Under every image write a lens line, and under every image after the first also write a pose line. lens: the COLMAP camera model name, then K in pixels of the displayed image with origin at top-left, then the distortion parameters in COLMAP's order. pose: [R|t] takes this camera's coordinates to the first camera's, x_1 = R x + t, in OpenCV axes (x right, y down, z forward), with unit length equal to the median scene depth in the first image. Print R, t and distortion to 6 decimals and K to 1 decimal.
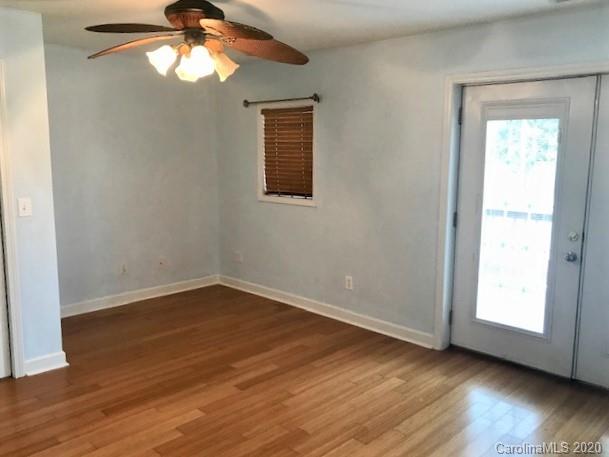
lens RADIAL K [[505.6, 0, 306.2], [0, 505.6, 220.1], [0, 0, 1]] dist [0.016037, 0.004491]
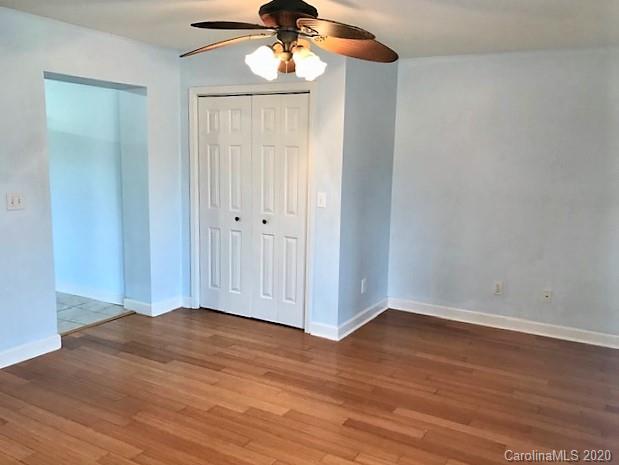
lens RADIAL K [[507.4, 0, 310.1], [0, 507.4, 243.7], [0, 0, 1]] dist [0.039681, 0.001077]
pose [[0.279061, 0.163349, -0.946278, 0.620963], [-0.153274, 0.980369, 0.124033, -0.069227], [0.947962, 0.110427, 0.298620, 0.631068]]
